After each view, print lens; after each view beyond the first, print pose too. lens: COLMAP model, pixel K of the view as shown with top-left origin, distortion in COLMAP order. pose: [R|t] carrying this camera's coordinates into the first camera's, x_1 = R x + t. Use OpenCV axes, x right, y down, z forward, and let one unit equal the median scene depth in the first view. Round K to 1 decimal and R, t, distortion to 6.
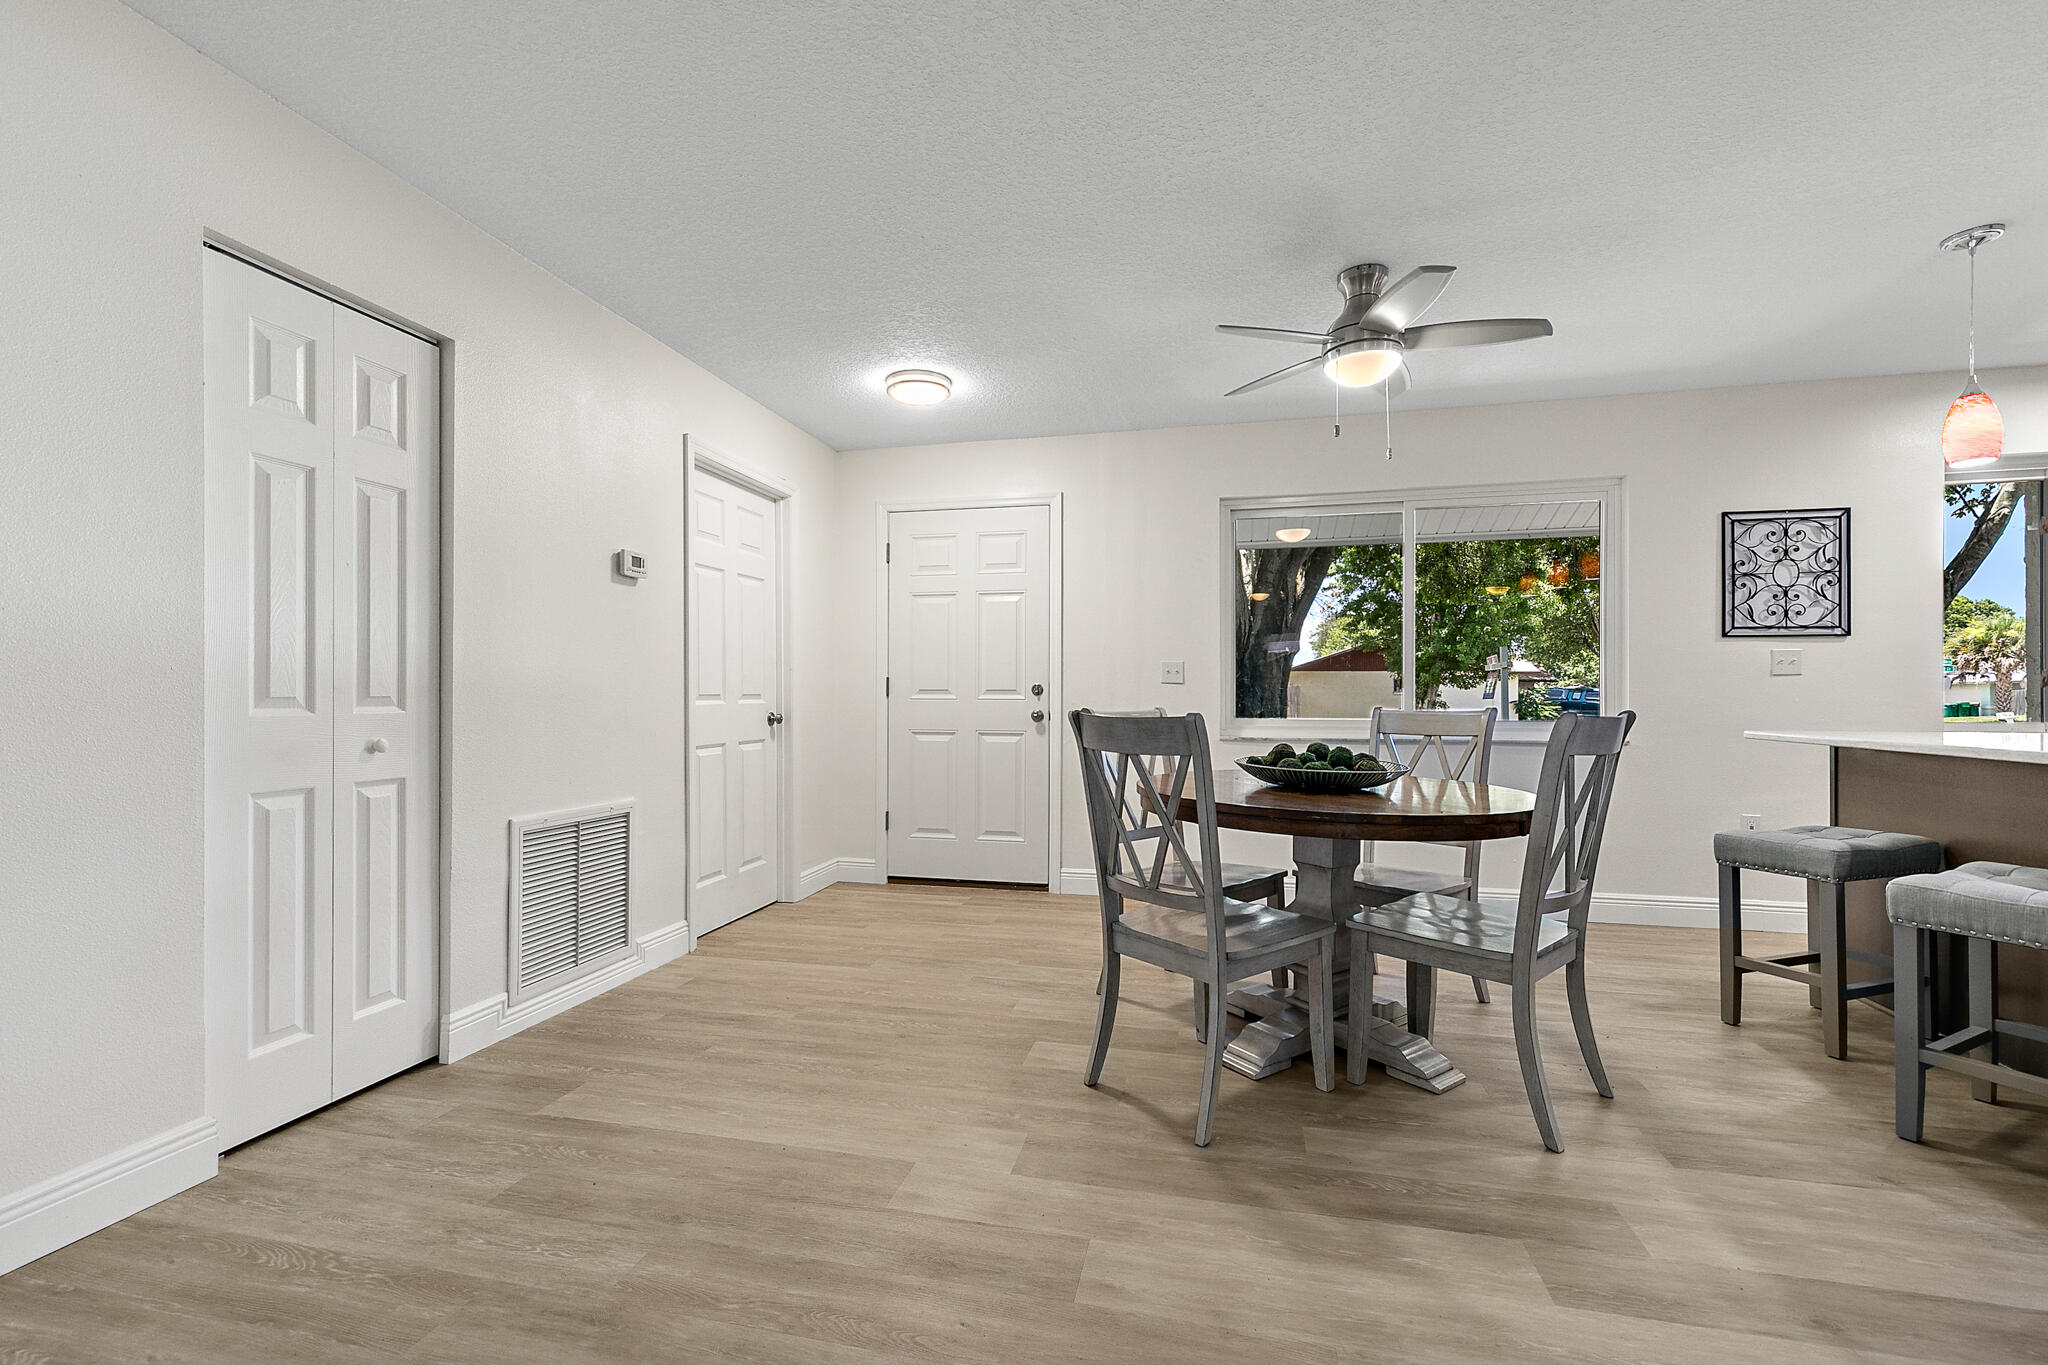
lens RADIAL K [[864.2, 0, 1015.2], [0, 864.2, 692.1], [0, 0, 1]] dist [0.004887, -0.000209]
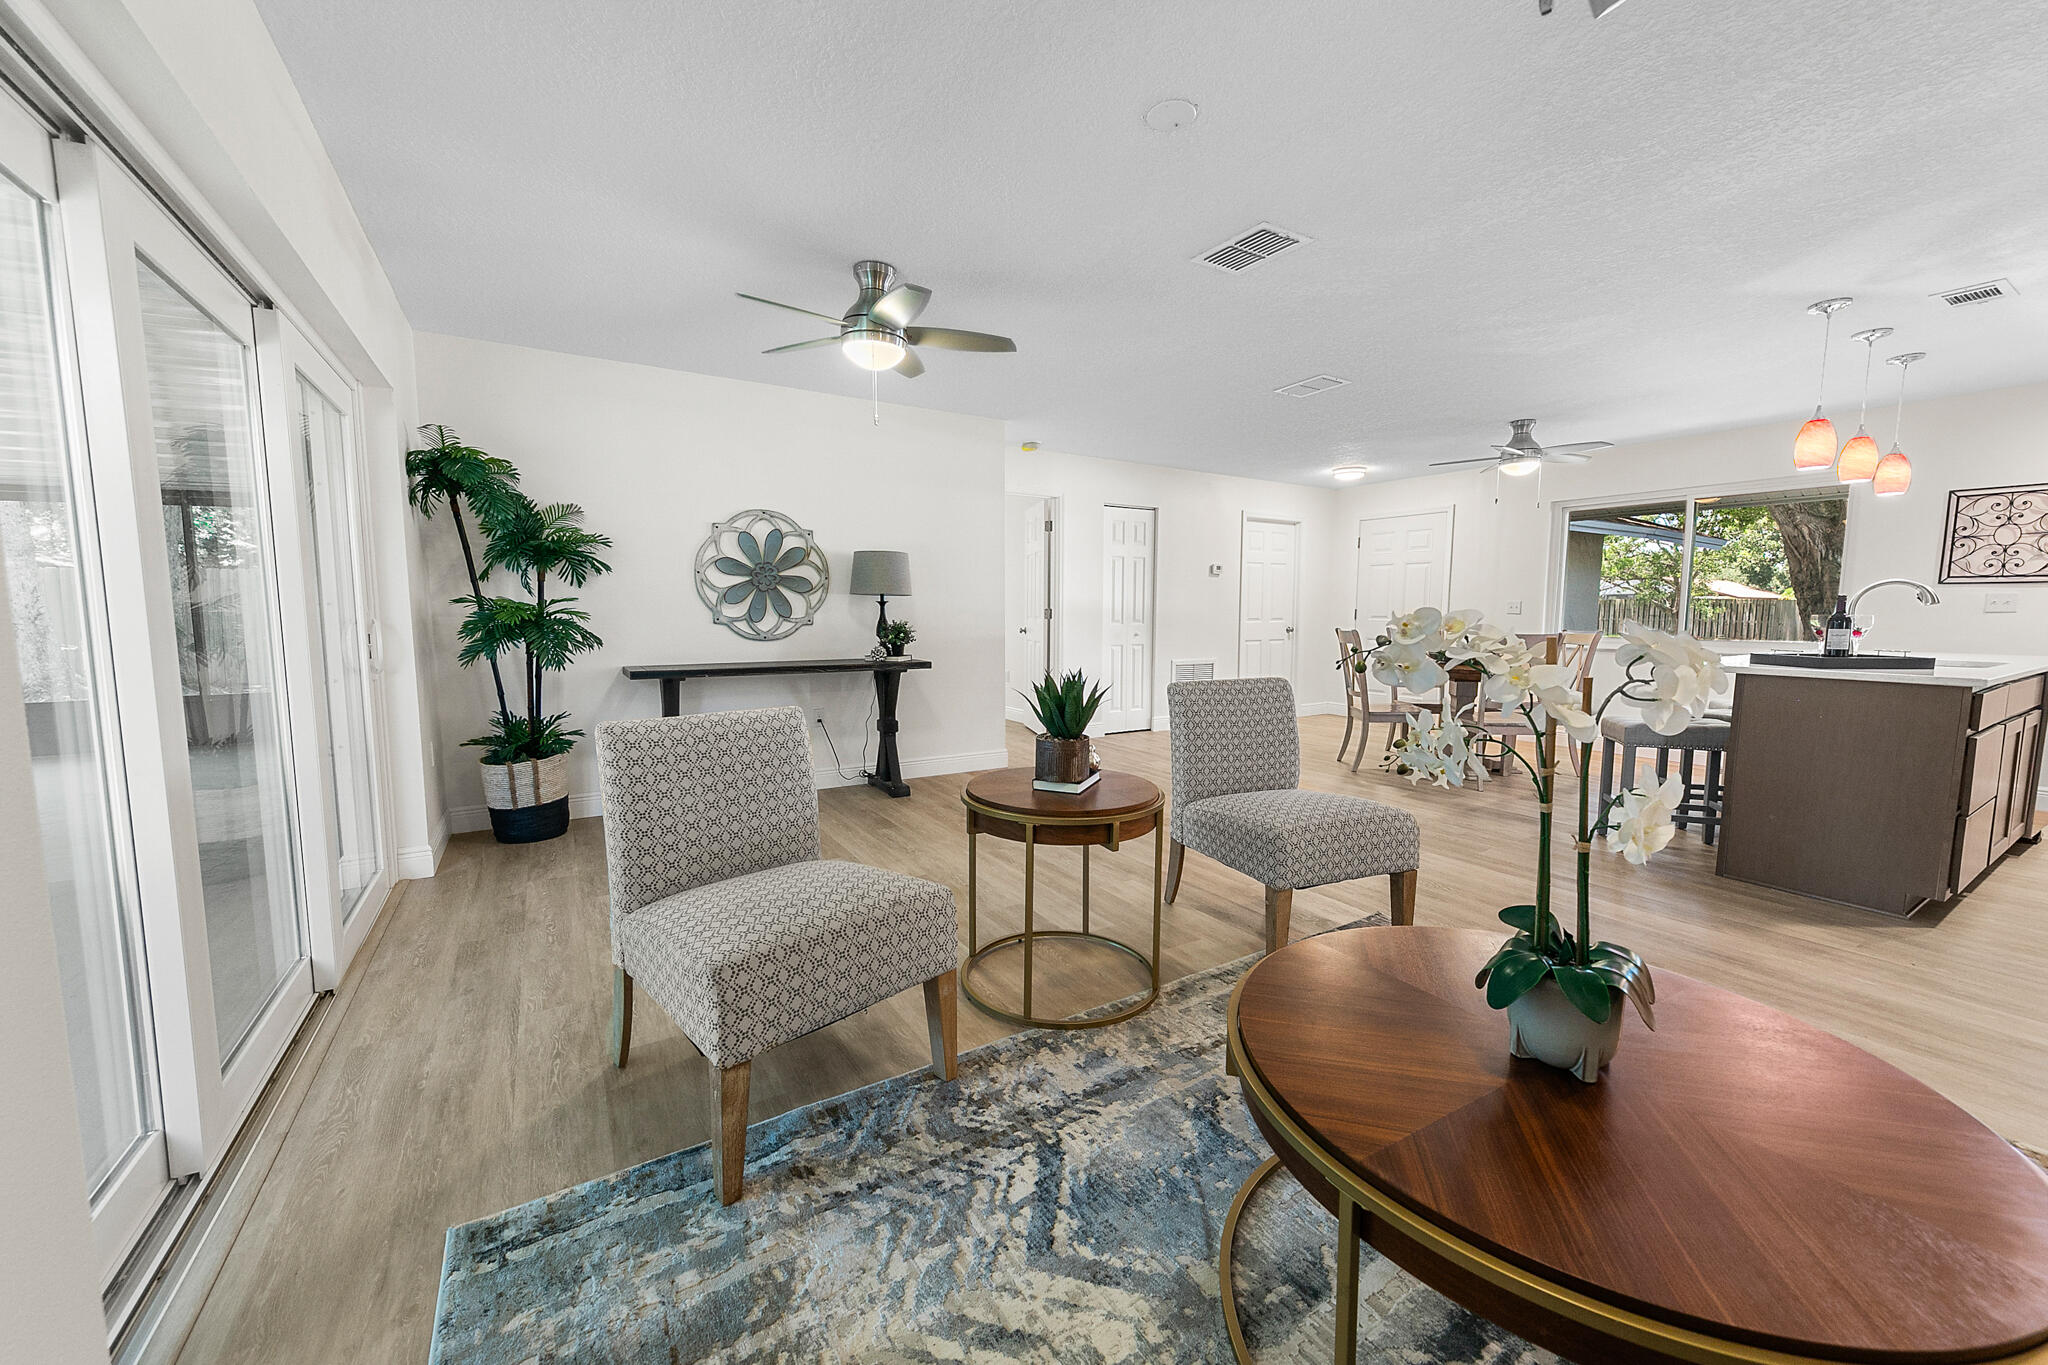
lens RADIAL K [[783.7, 0, 1015.9], [0, 783.7, 681.3], [0, 0, 1]] dist [-0.000540, 0.000505]
pose [[0.703661, 0.067695, -0.707304, 0.951591], [0.000310, 0.995422, 0.095579, -0.040694], [0.710536, -0.067475, 0.700419, -1.281664]]
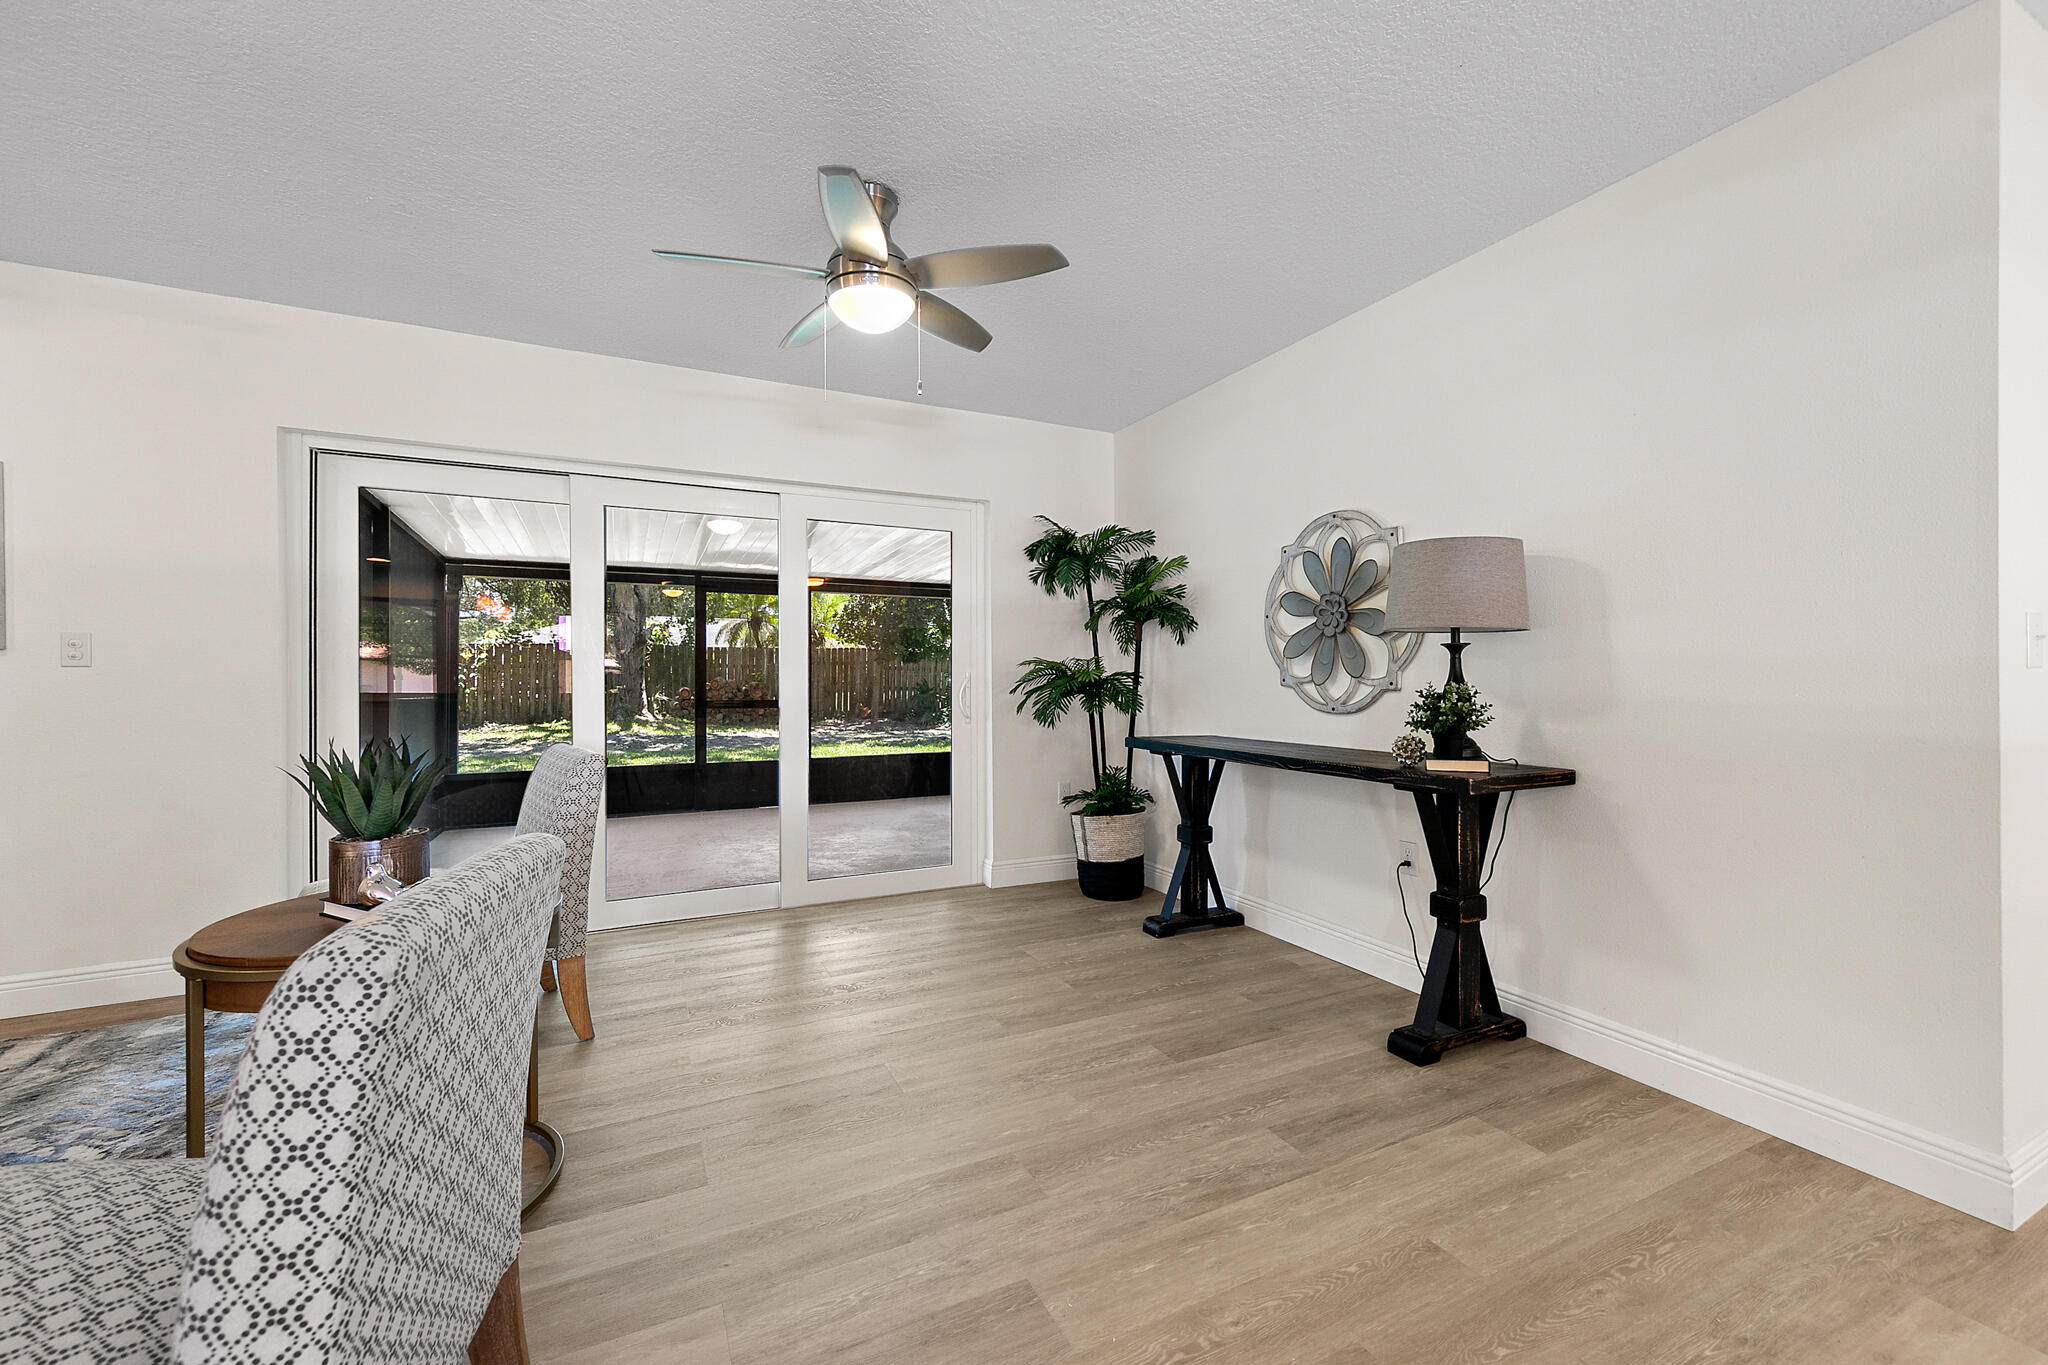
lens RADIAL K [[783.7, 0, 1019.4], [0, 783.7, 664.3], [0, 0, 1]] dist [-0.000540, 0.000505]
pose [[-0.767289, -0.013060, -0.641168, 0.386019], [0.003287, 0.999699, -0.024297, -0.009641], [0.641293, -0.020750, -0.767016, 0.098433]]
